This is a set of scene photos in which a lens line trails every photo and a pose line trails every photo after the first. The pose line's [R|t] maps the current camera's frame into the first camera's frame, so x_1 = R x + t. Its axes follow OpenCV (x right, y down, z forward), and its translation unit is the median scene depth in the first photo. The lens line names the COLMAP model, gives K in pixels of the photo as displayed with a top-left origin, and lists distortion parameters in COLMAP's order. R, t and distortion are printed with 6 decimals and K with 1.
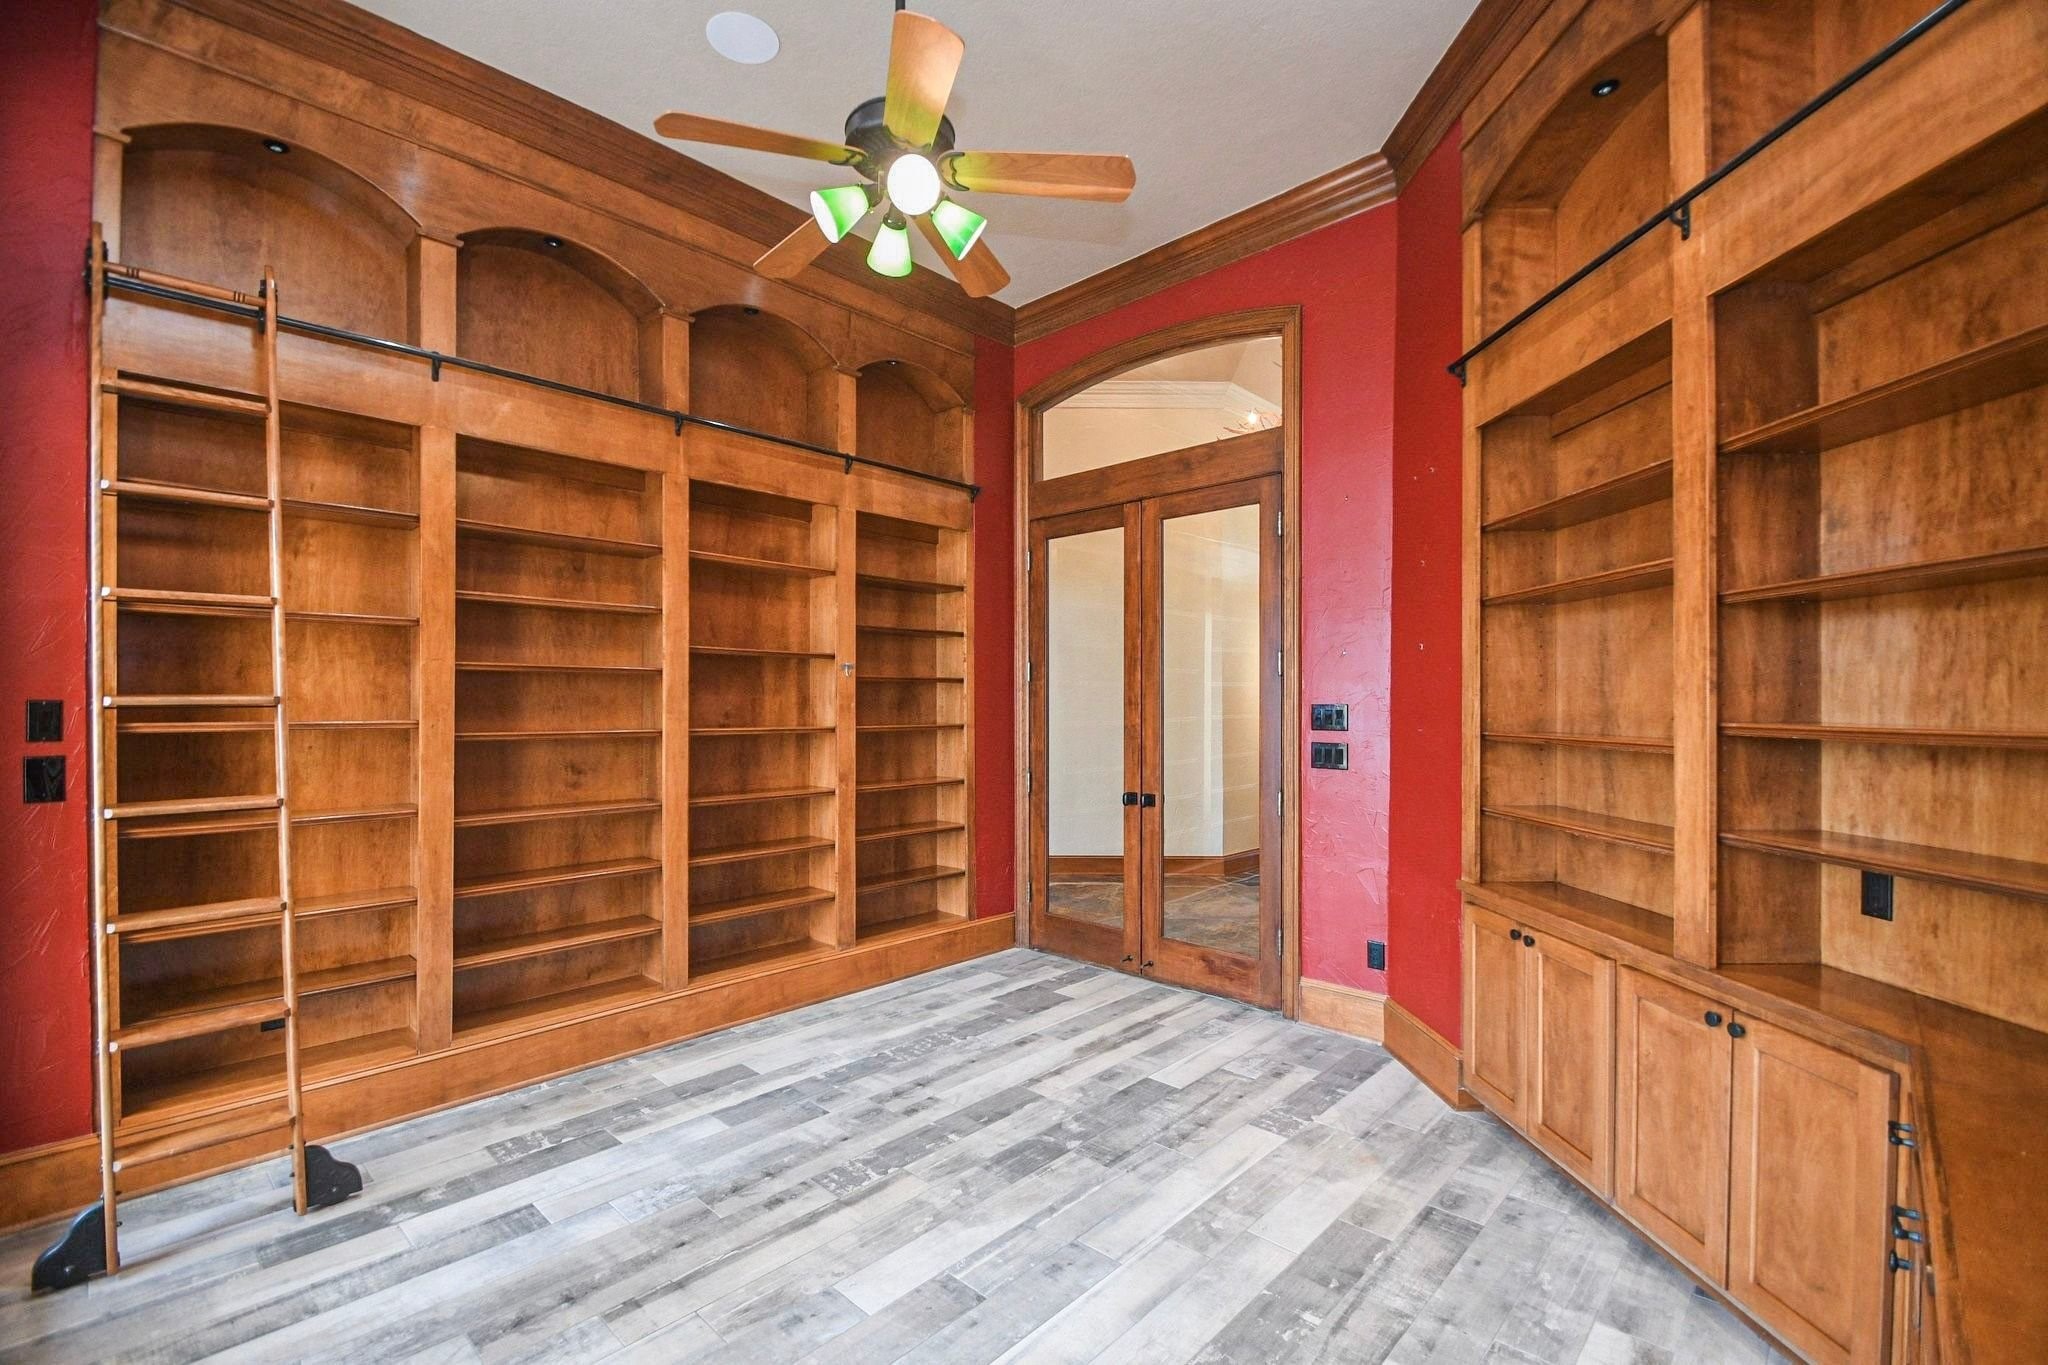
lens RADIAL K [[895.6, 0, 1003.6], [0, 895.6, 703.2], [0, 0, 1]] dist [0.015367, -0.015885]
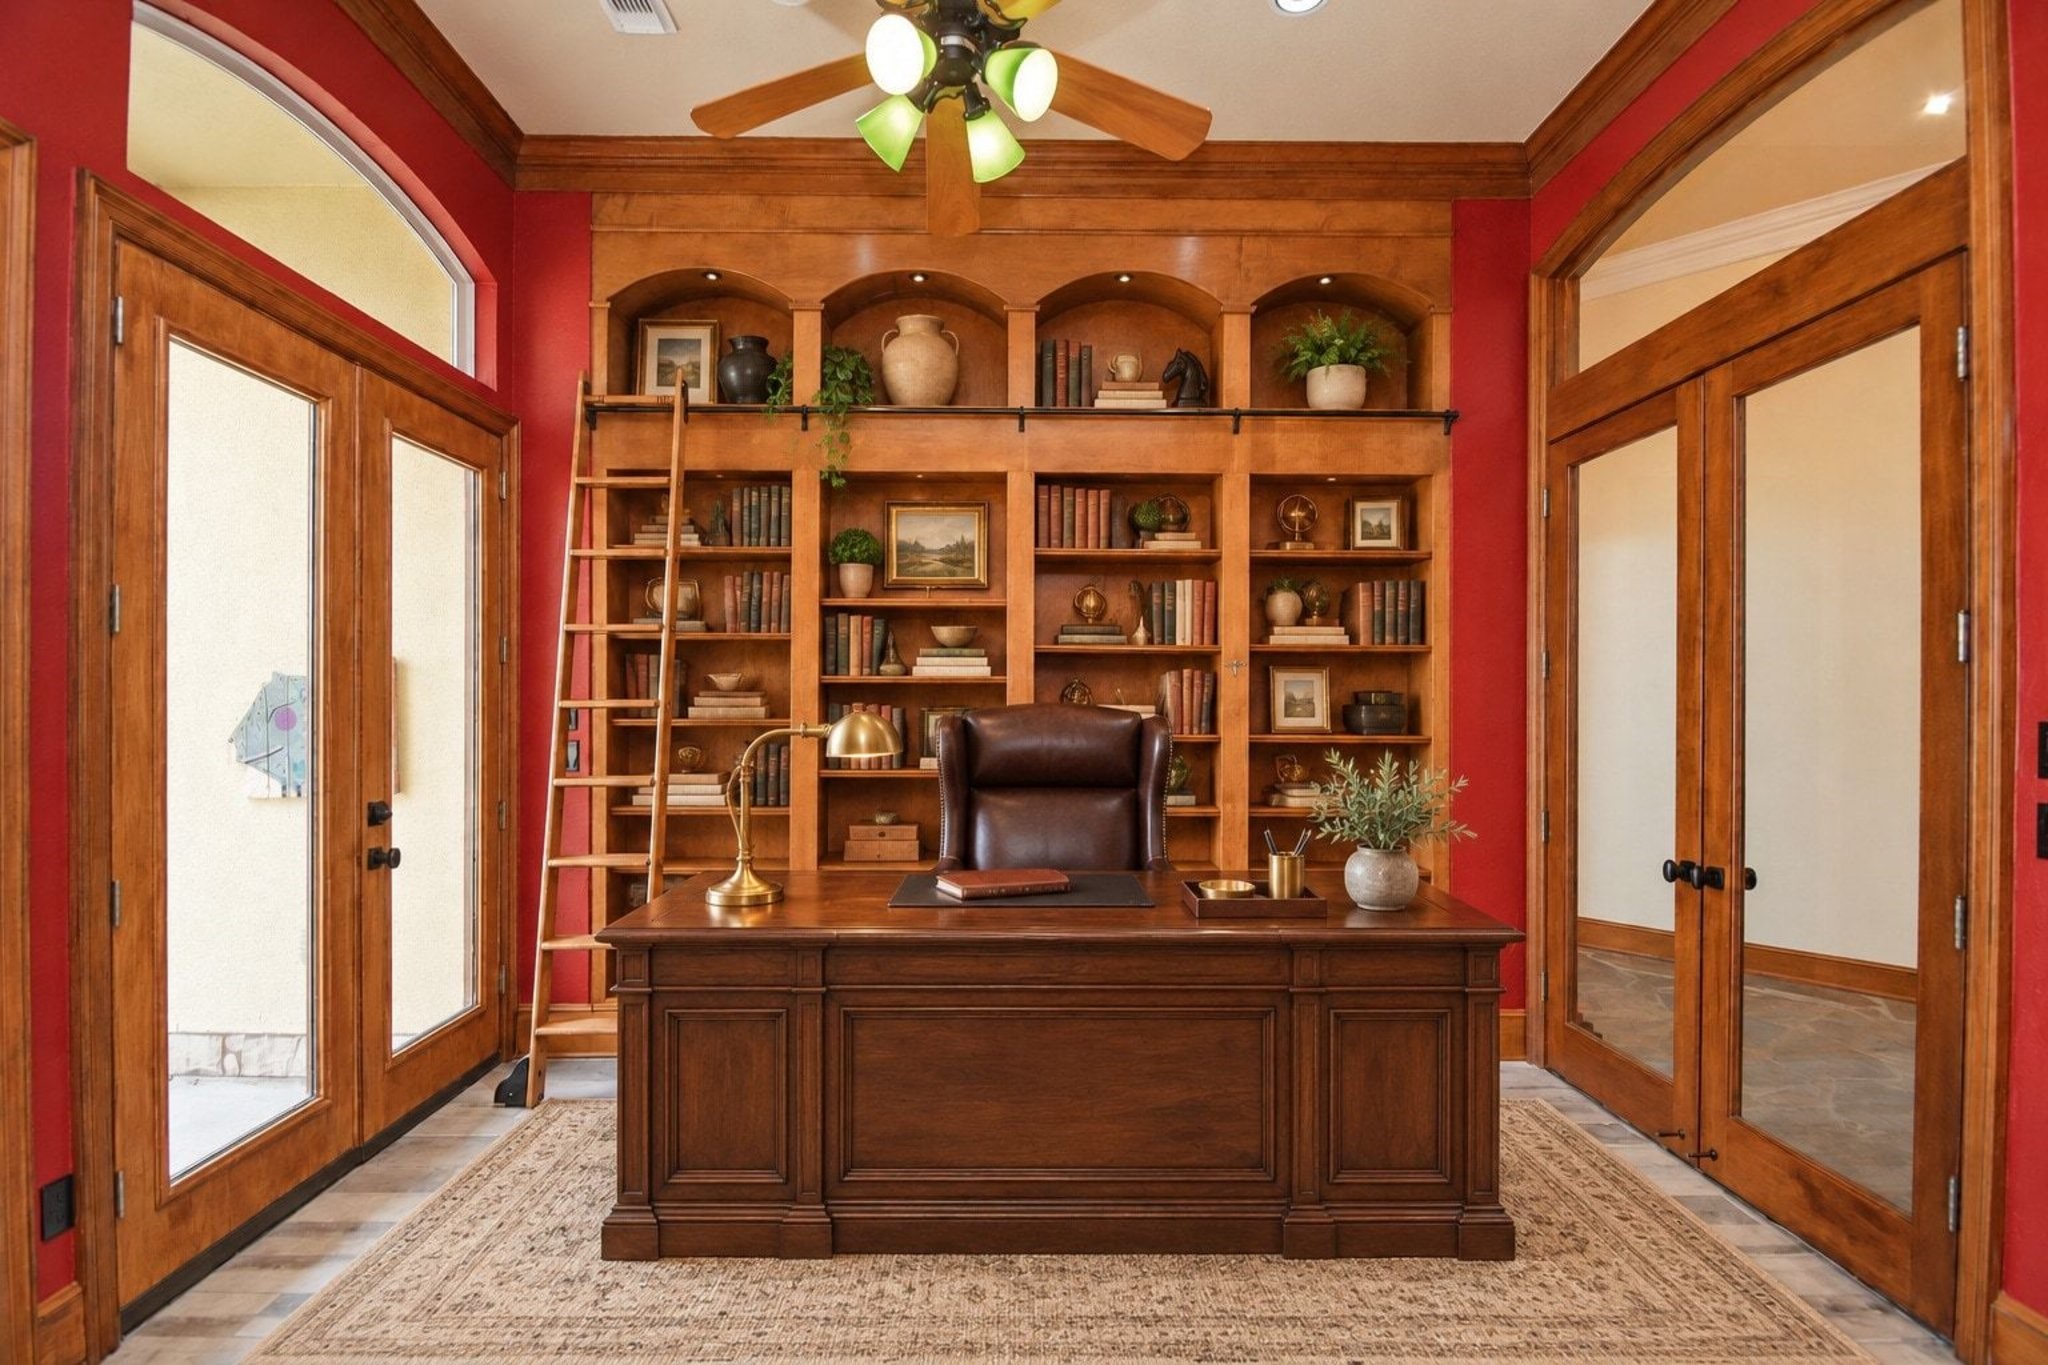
lens RADIAL K [[895.6, 0, 1003.6], [0, 895.6, 703.2], [0, 0, 1]] dist [0.015367, -0.015885]
pose [[0.706015, -0.000860, -0.708197, 0.250478], [-0.007713, 0.999931, -0.008903, 0.002531], [0.708155, 0.011748, 0.705959, 0.251857]]
